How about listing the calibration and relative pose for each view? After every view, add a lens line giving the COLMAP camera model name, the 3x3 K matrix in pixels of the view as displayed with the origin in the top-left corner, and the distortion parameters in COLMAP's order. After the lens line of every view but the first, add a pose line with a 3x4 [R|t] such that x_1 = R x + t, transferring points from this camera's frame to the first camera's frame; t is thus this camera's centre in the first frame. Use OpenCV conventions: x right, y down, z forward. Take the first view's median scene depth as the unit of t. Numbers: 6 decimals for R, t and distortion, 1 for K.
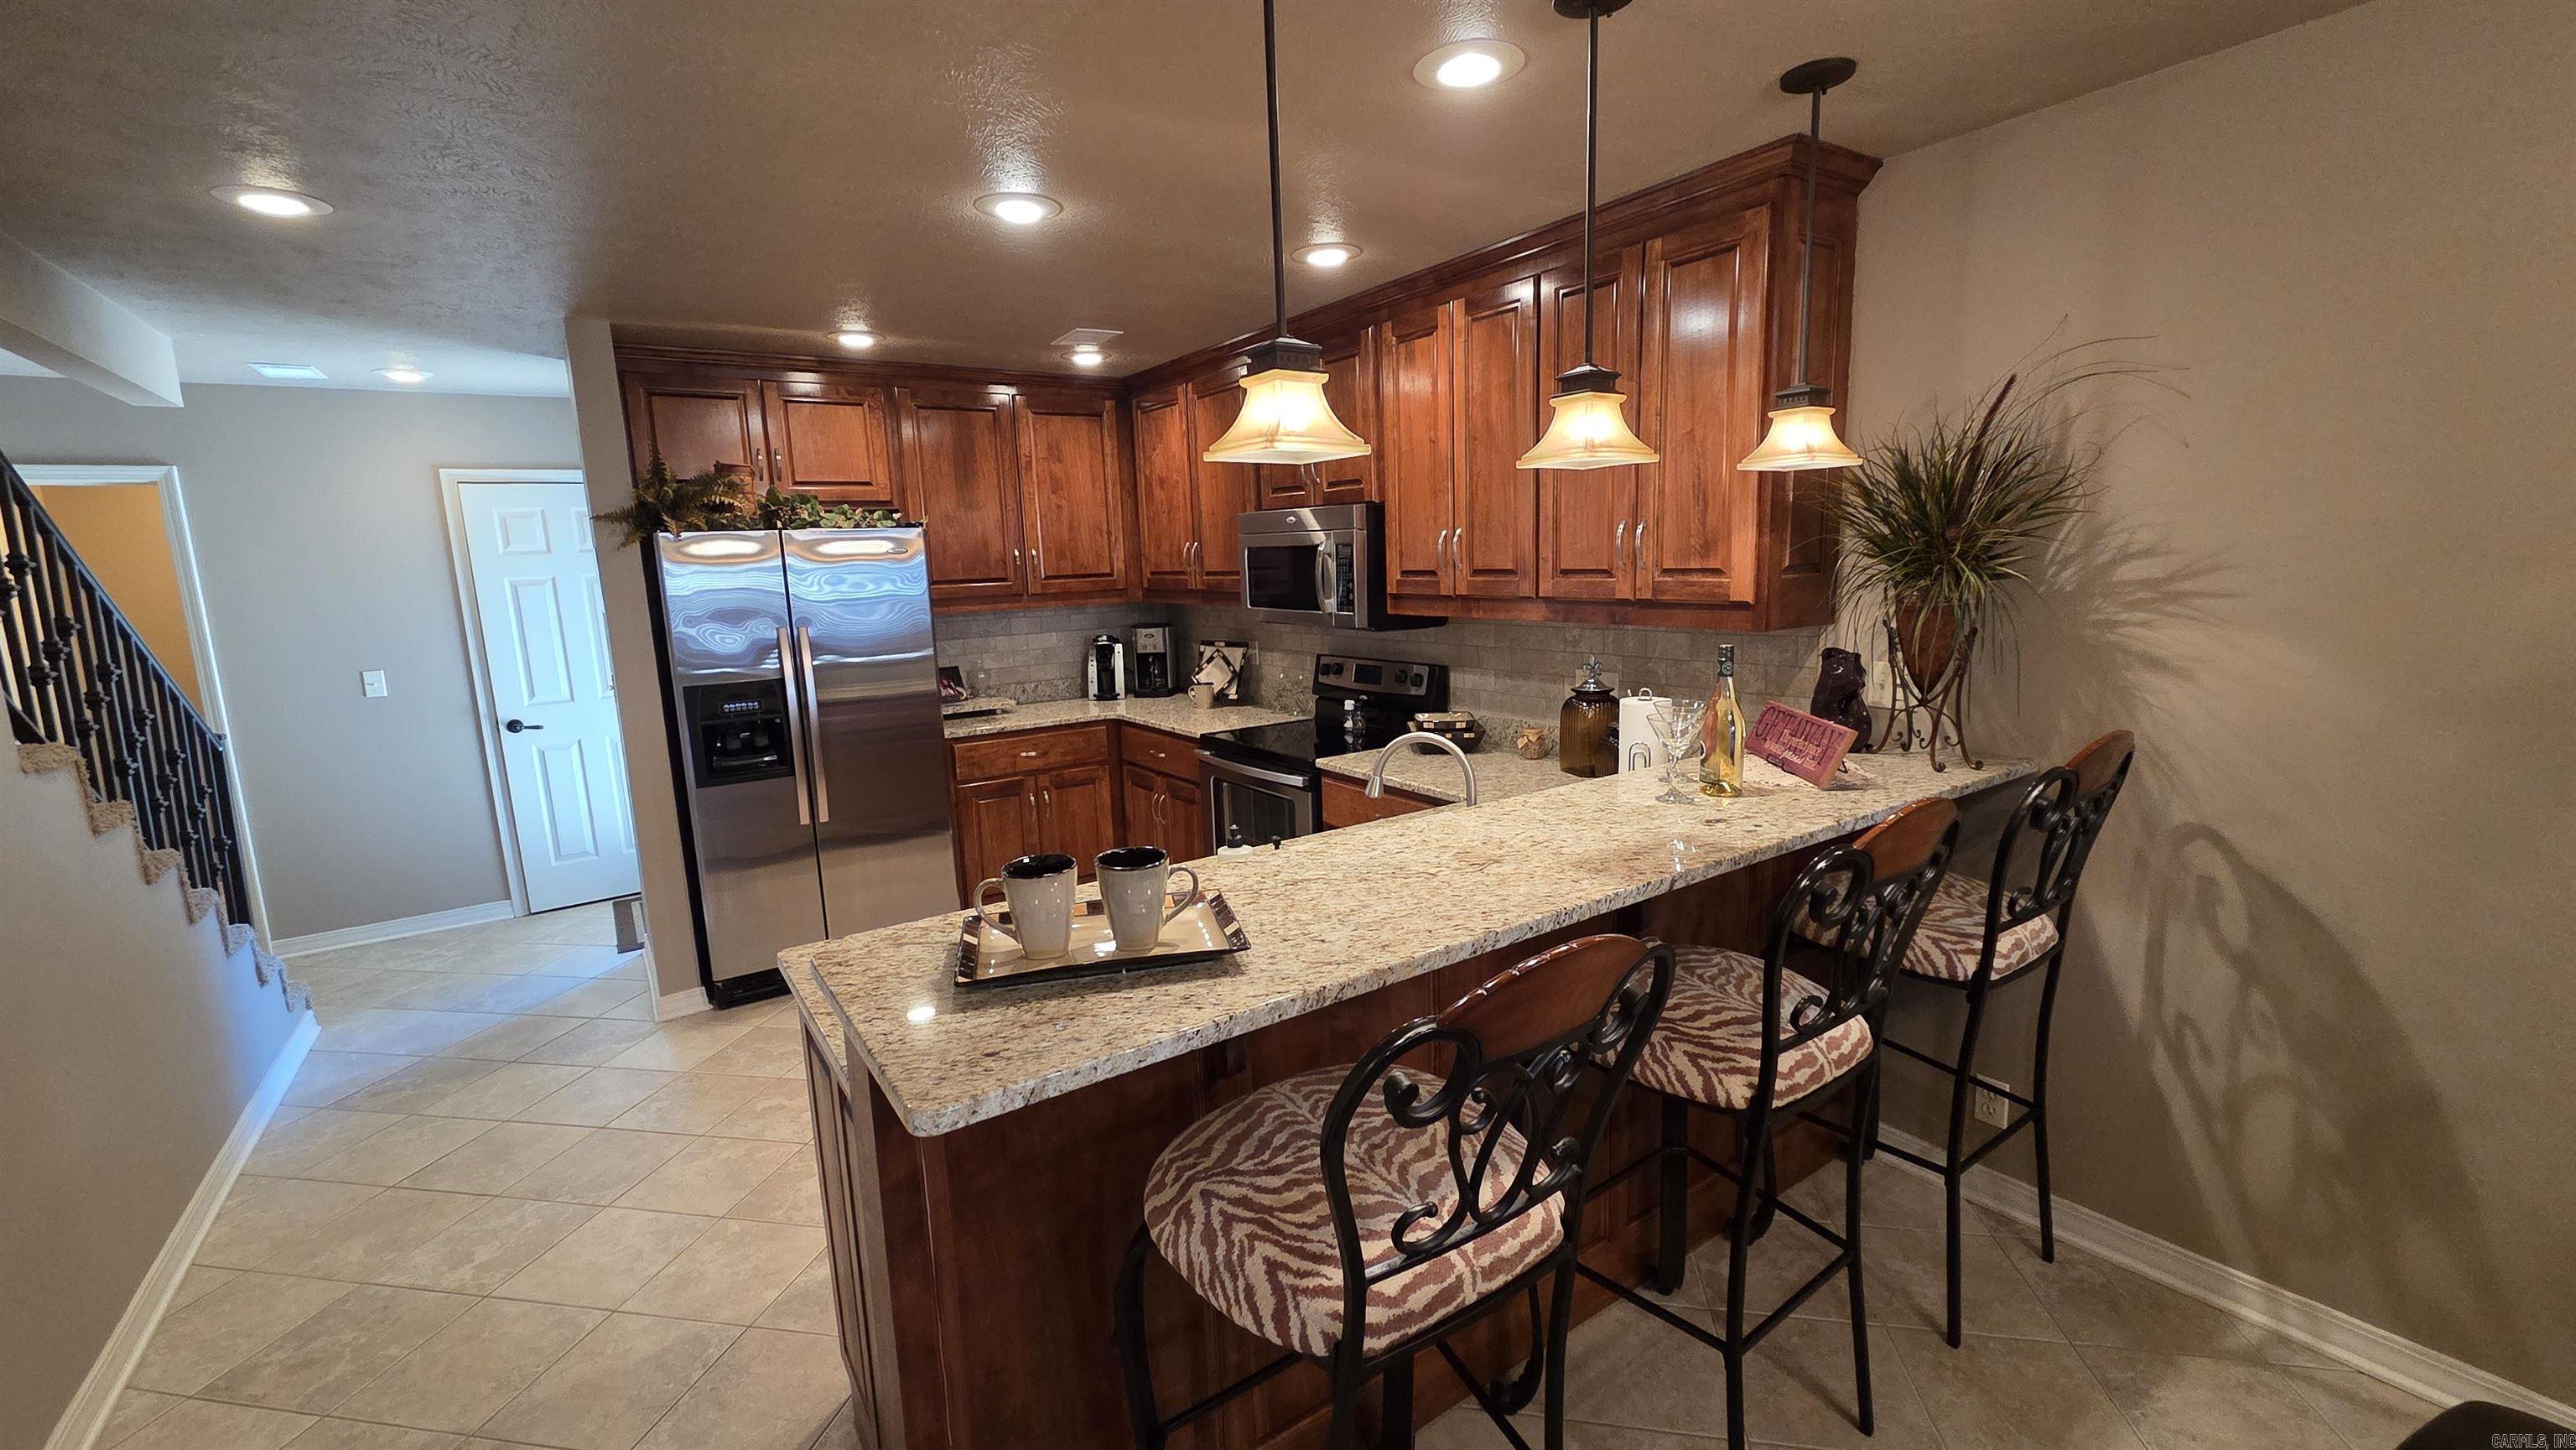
lens RADIAL K [[1050.8, 0, 1292.4], [0, 1050.8, 726.8], [0, 0, 1]] dist [0.004063, -0.000146]
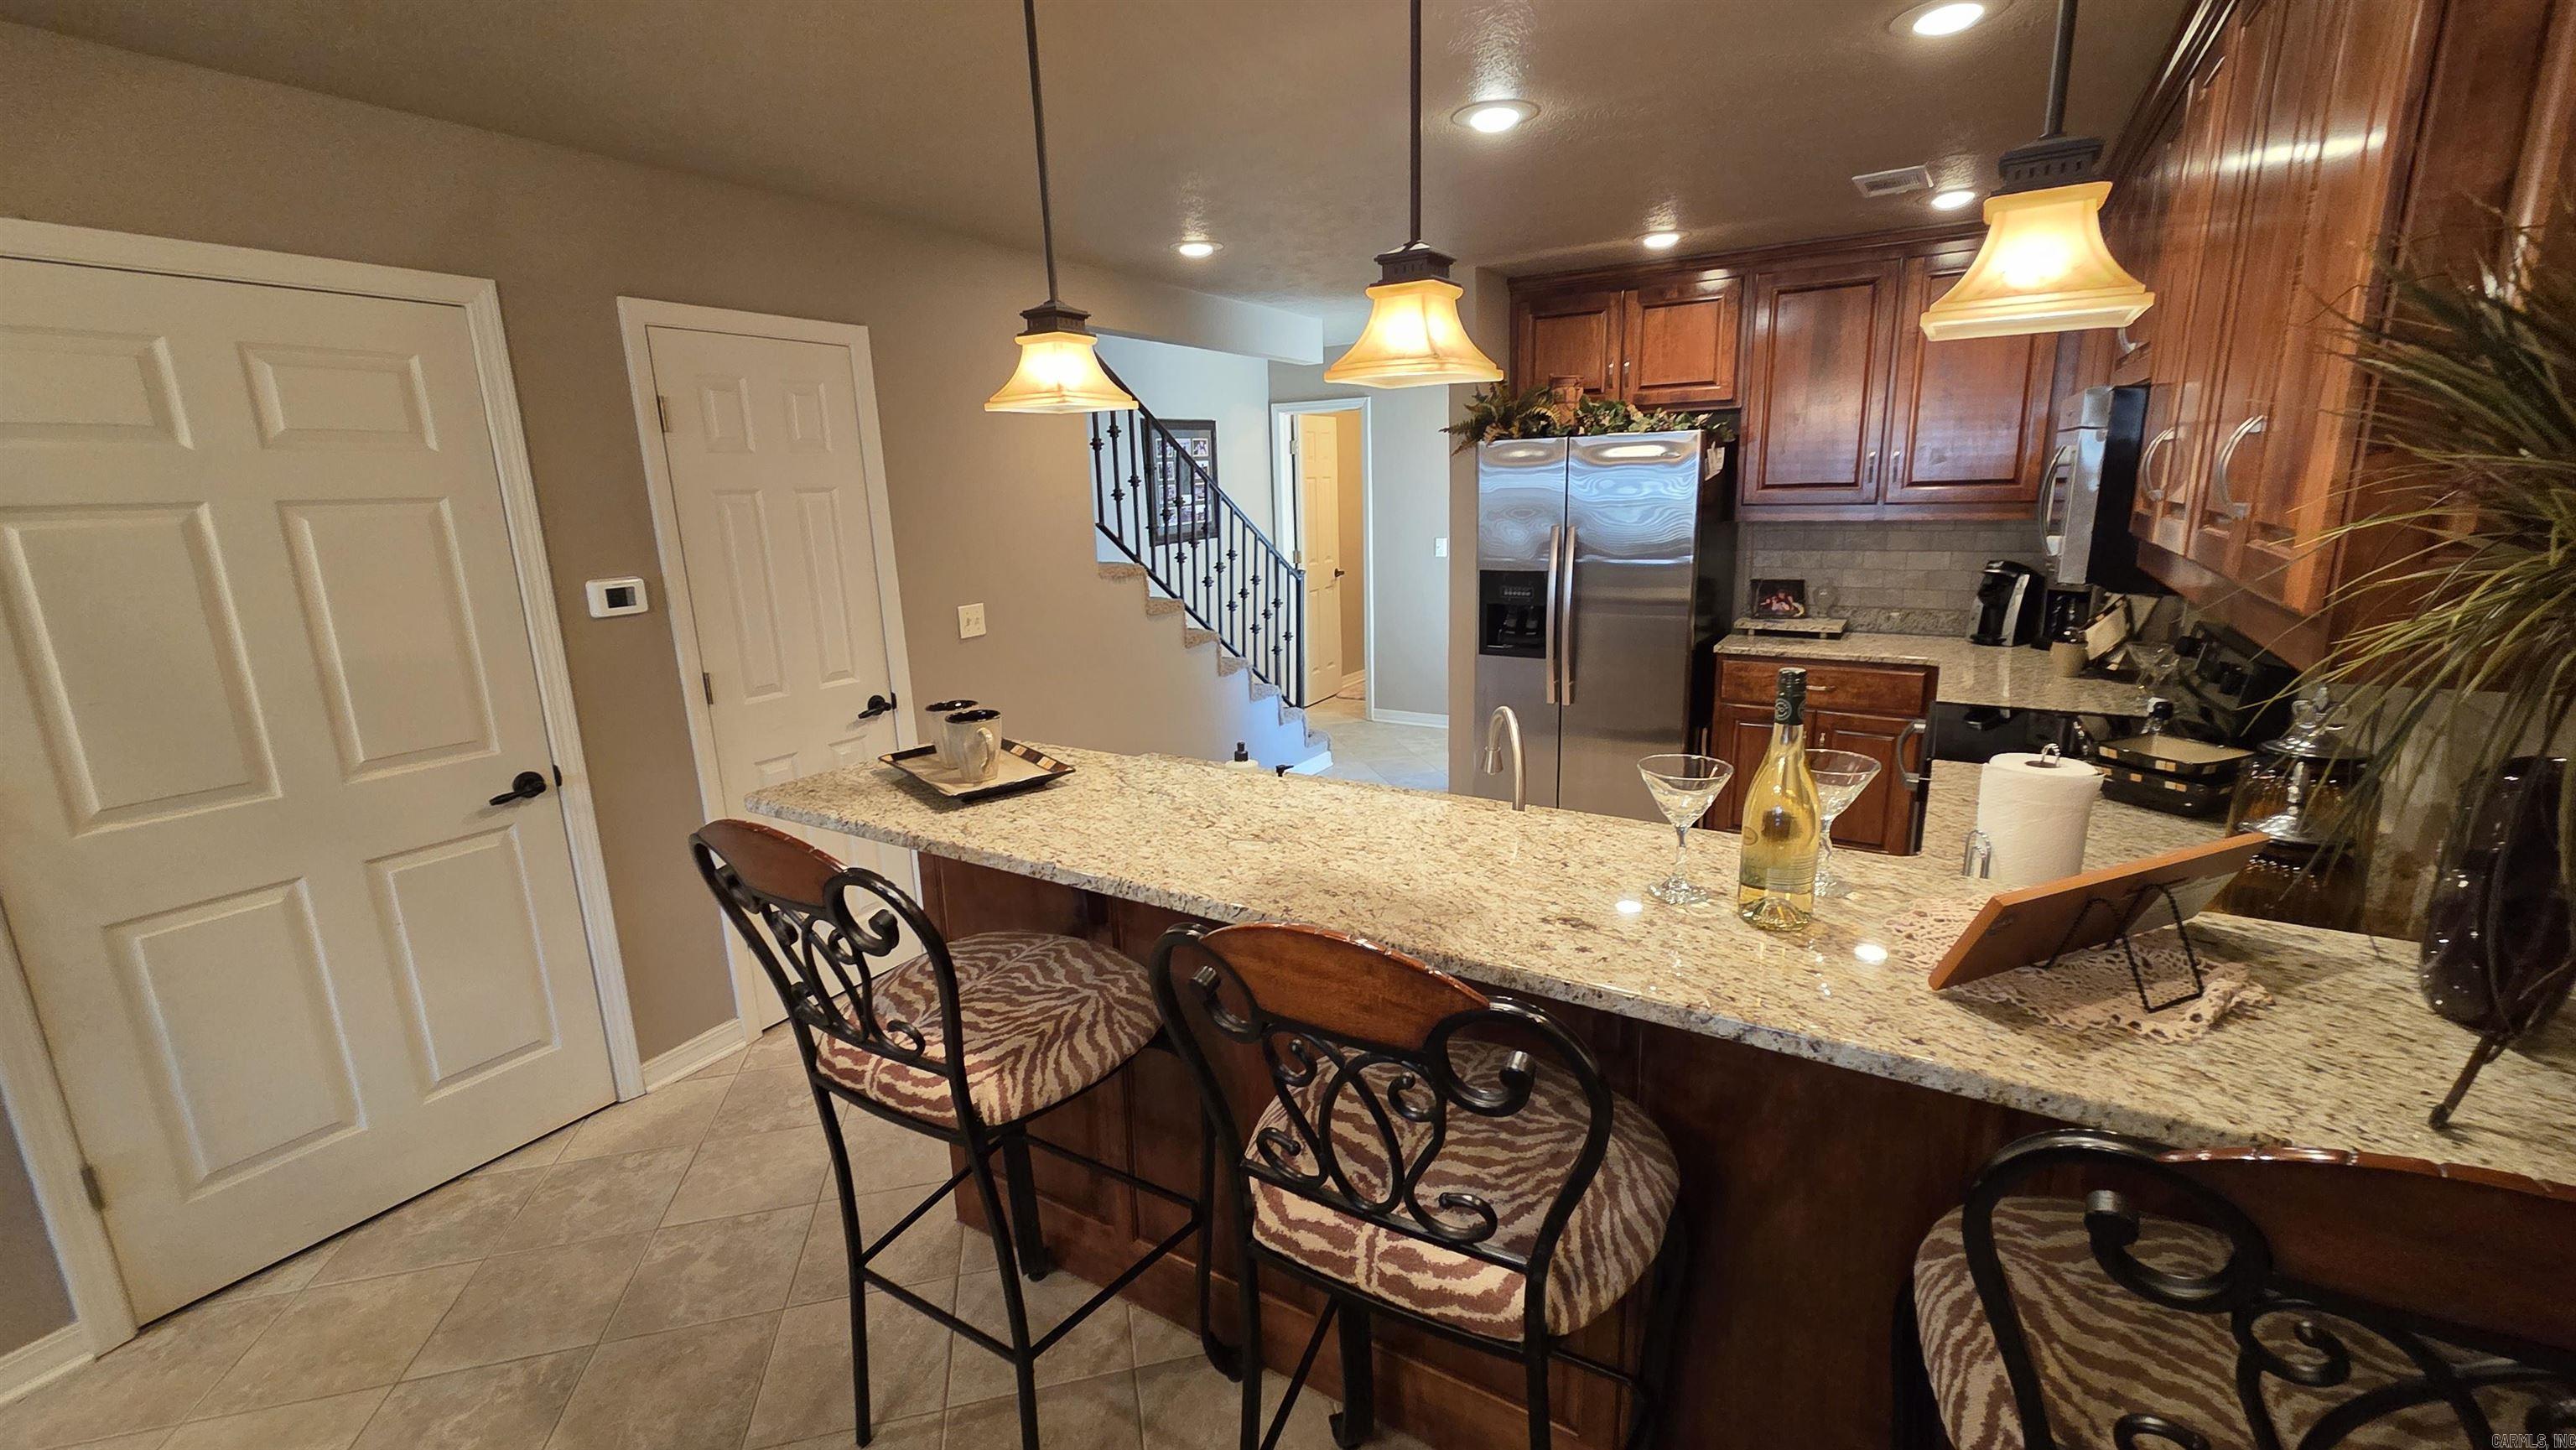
lens RADIAL K [[1050.8, 0, 1296.8], [0, 1050.8, 731.5], [0, 0, 1]] dist [0.004063, -0.000146]
pose [[0.409632, 0.235697, -0.881277, 0.452108], [-0.135356, 0.971057, 0.196793, -0.067128], [0.902153, 0.038673, 0.429679, 0.288815]]
